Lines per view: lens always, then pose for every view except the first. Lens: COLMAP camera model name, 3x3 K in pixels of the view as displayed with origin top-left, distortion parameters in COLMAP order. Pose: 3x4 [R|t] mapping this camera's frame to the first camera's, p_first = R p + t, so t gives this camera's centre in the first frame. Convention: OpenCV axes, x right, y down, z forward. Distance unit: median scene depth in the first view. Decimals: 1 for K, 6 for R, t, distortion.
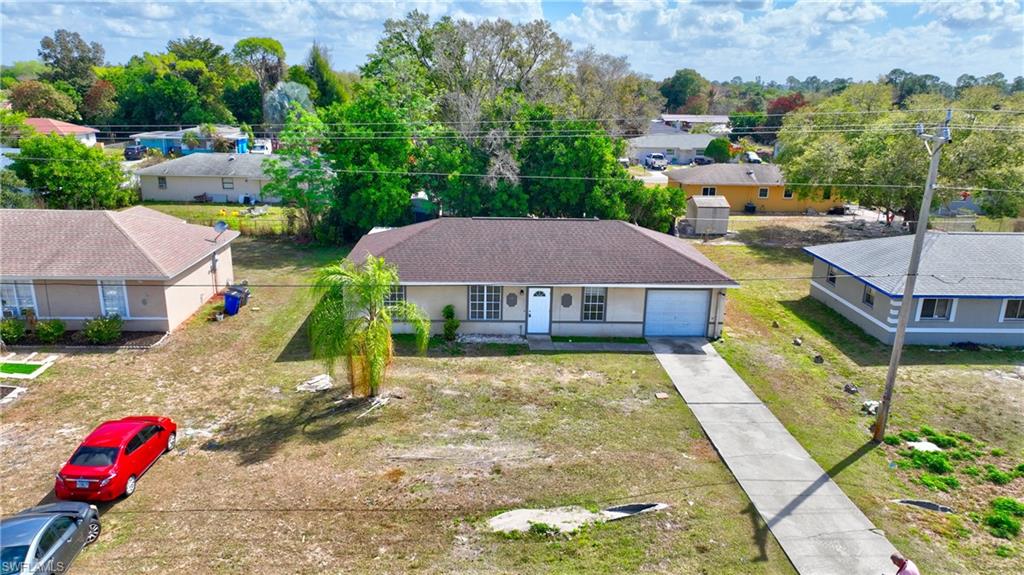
lens RADIAL K [[716.8, 0, 511.5], [0, 716.8, 284.6], [0, 0, 1]] dist [0.015800, -0.002248]
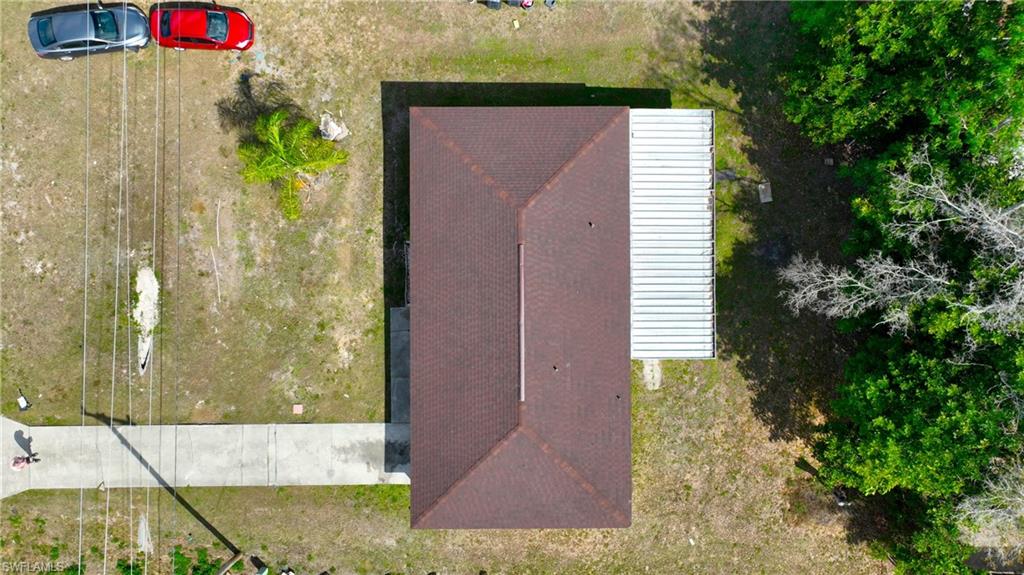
lens RADIAL K [[716.8, 0, 506.6], [0, 716.8, 286.4], [0, 0, 1]] dist [0.015800, -0.002248]
pose [[-0.037351, 0.998621, -0.036880, 0.025998], [-0.280382, 0.024951, 0.959564, -0.963451], [0.959161, 0.046181, 0.279064, 0.833943]]
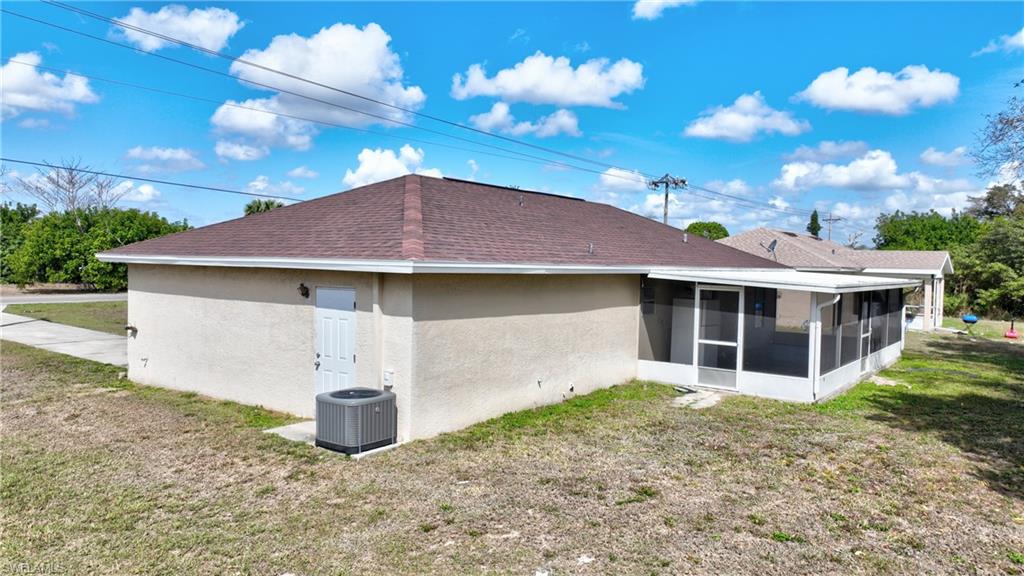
lens RADIAL K [[716.8, 0, 510.0], [0, 716.8, 295.4], [0, 0, 1]] dist [0.015800, -0.002248]
pose [[-0.634620, 0.004444, -0.772811, 0.512306], [-0.245410, 0.947067, 0.206973, -0.140972], [0.732824, 0.321005, -0.599937, 1.492891]]
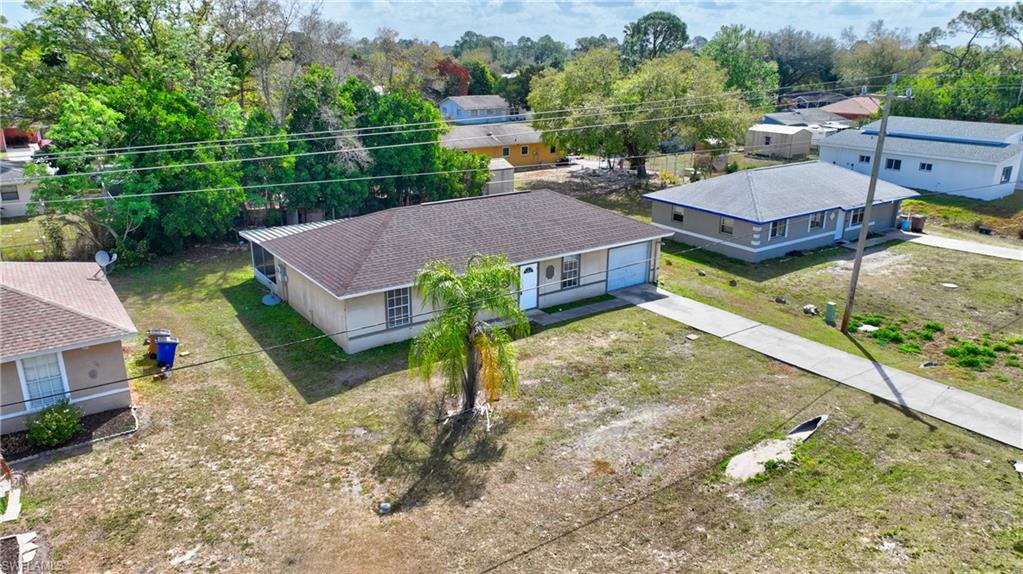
lens RADIAL K [[716.1, 0, 513.1], [0, 716.1, 293.2], [0, 0, 1]] dist [0.015800, -0.002248]
pose [[0.837377, -0.189042, 0.512896, -0.501446], [0.157462, 0.981944, 0.104843, -0.064344], [-0.523455, -0.007032, 0.852024, 0.155534]]
